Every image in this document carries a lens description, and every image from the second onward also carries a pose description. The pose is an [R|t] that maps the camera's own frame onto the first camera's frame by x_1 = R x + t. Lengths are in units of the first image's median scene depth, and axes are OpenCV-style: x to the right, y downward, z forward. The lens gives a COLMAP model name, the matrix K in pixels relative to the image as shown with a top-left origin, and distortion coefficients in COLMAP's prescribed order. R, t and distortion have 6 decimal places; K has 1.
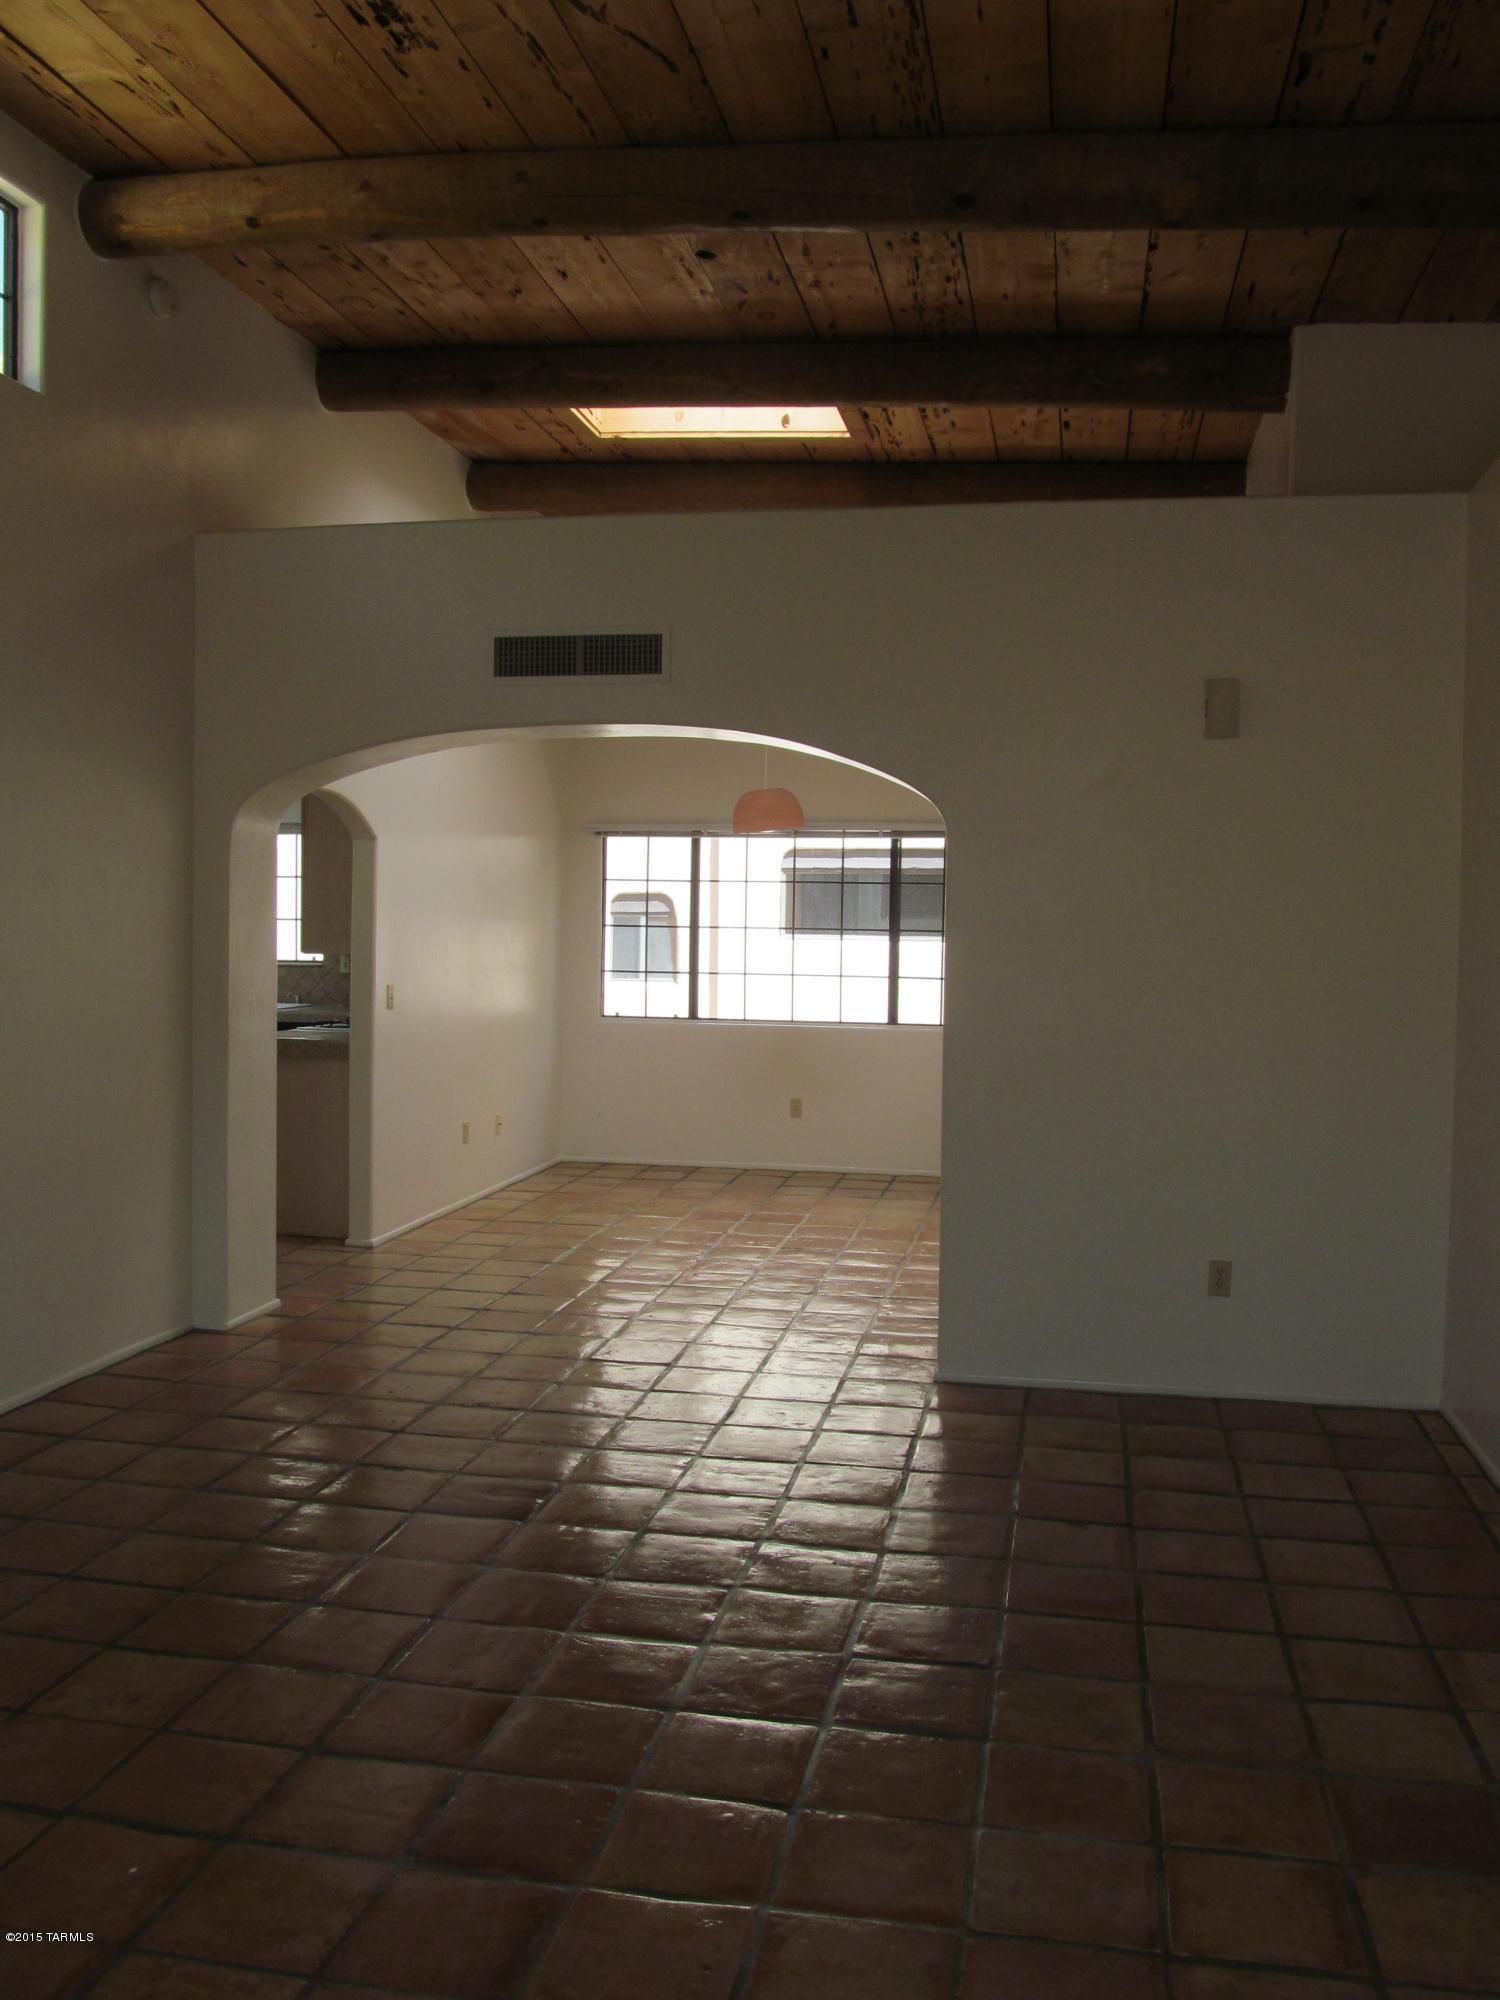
lens RADIAL K [[1647.4, 0, 752.1], [0, 1647.4, 1013.1], [0, 0, 1]] dist [-0.065190, 0.023854]
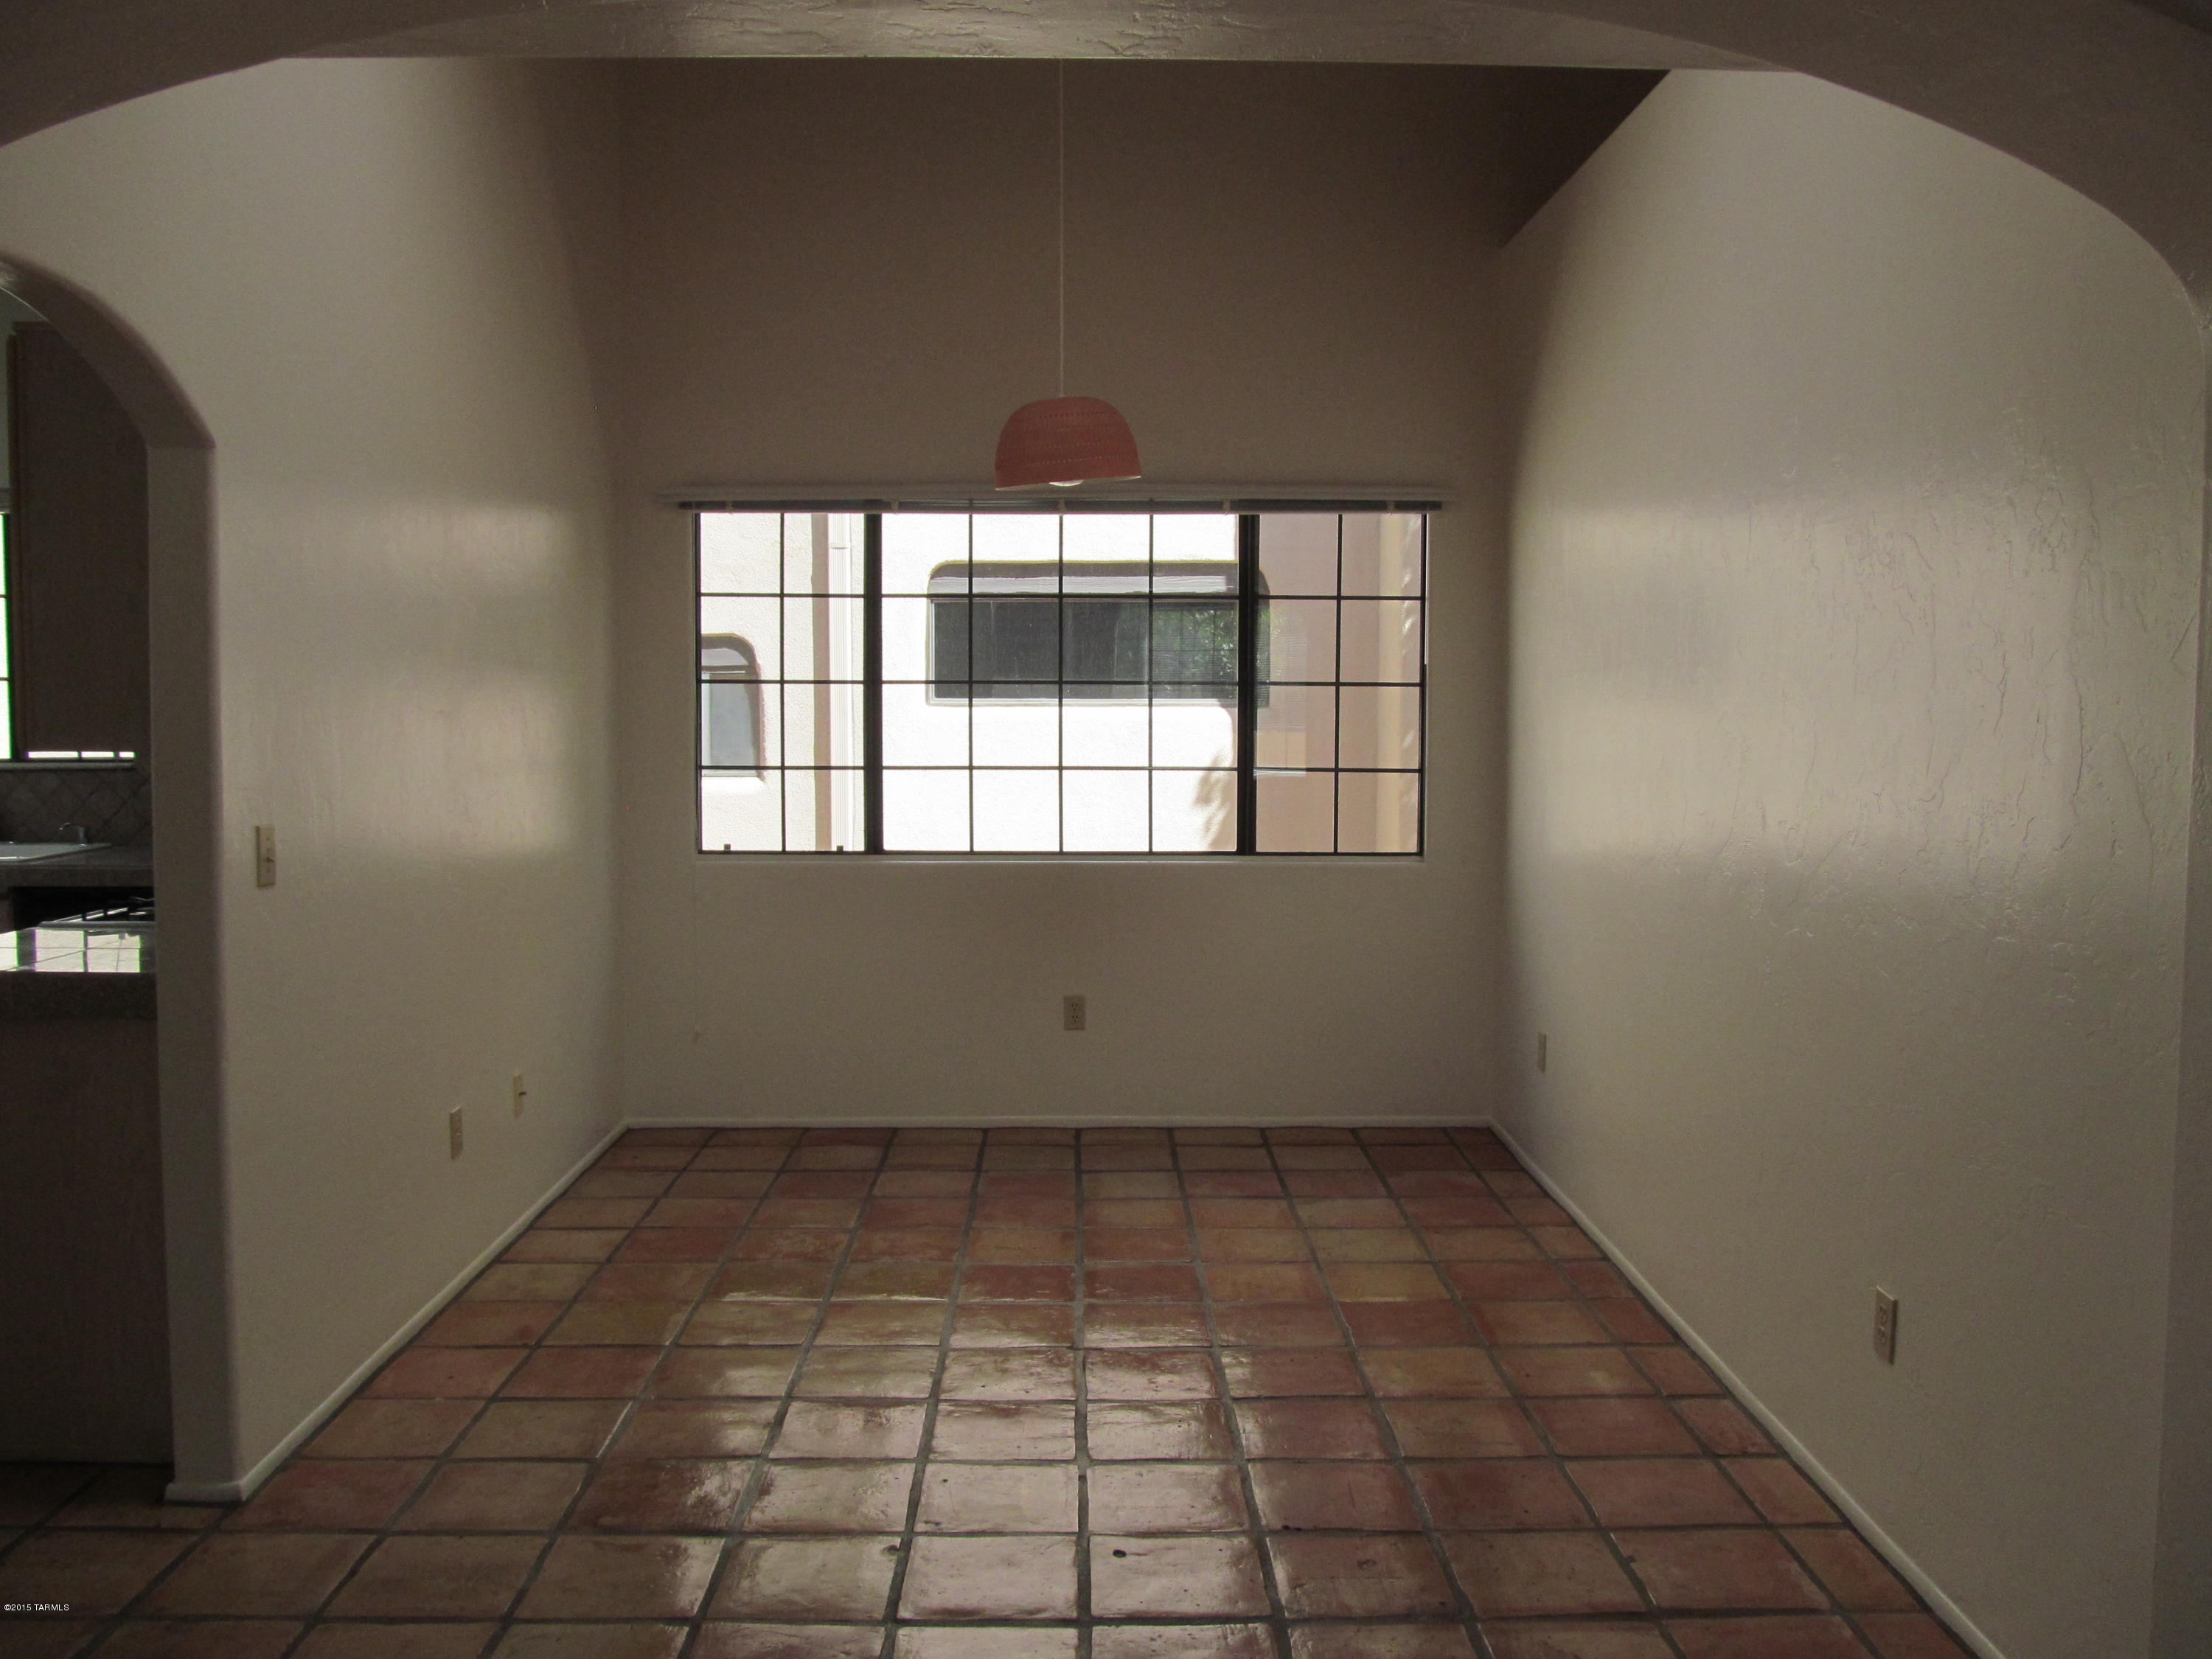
lens RADIAL K [[1822.0, 0, 1096.1], [0, 1822.0, 818.4], [0, 0, 1]] dist [-0.065190, 0.023854]
pose [[0.978850, -0.026589, 0.202844, -0.085494], [0.023440, 0.999565, 0.017912, -0.016854], [-0.203232, -0.012779, 0.979047, 0.408251]]
